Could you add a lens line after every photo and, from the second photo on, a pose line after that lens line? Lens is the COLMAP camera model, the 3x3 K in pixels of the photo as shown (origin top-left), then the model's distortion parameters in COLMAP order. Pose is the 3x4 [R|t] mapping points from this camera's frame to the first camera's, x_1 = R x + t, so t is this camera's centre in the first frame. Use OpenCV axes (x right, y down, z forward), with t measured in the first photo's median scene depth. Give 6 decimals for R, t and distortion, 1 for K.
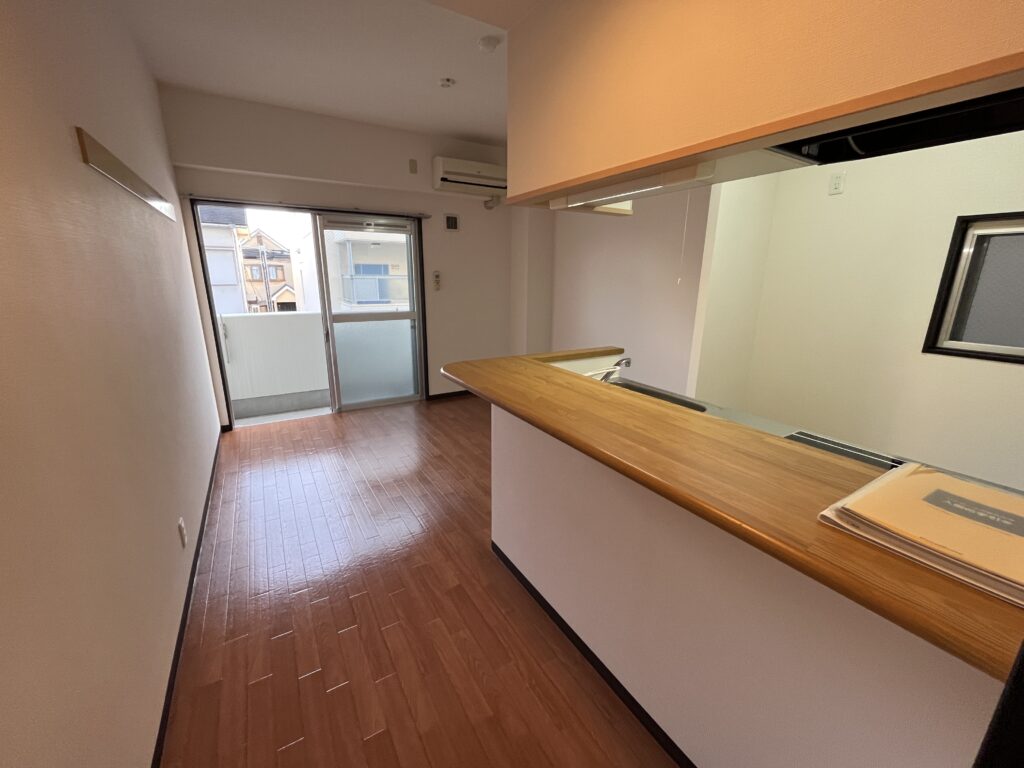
lens RADIAL K [[413.6, 0, 512.0], [0, 413.6, 384.0], [0, 0, 1]] dist [-0.000041, -0.000189]
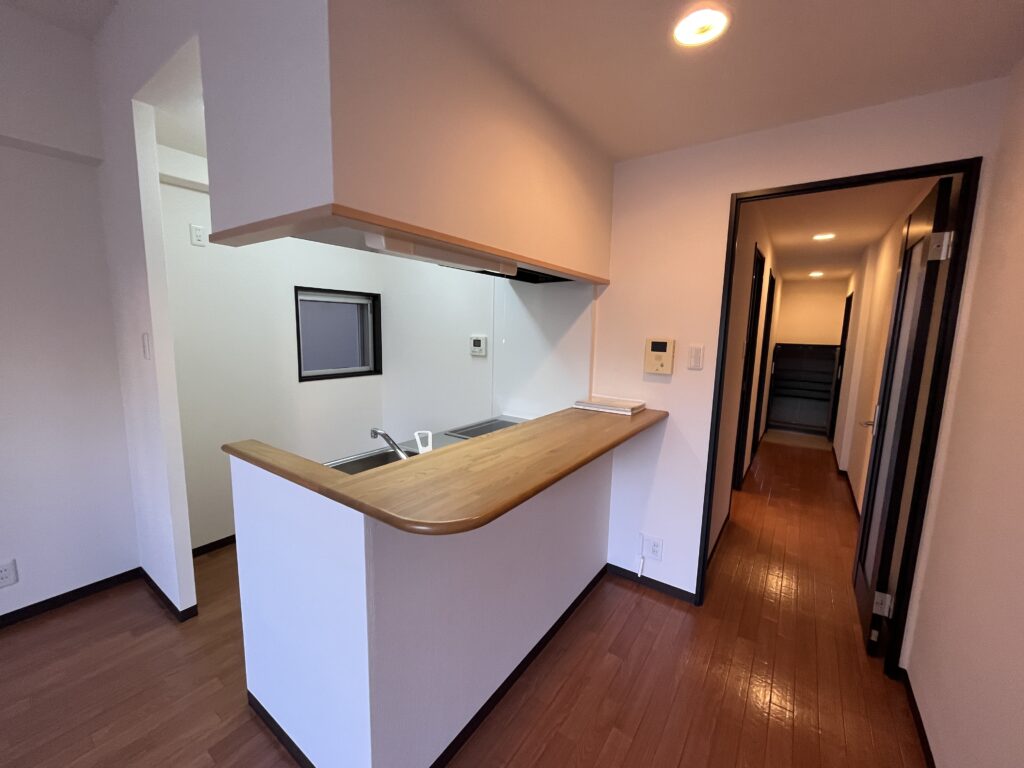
lens RADIAL K [[413.6, 0, 512.0], [0, 413.6, 384.0], [0, 0, 1]] dist [-0.000041, -0.000189]
pose [[-0.396295, -0.144990, 0.906603, -0.253412], [0.212111, 0.946280, 0.244054, -0.125887], [-0.893286, 0.289017, -0.344252, 0.423815]]
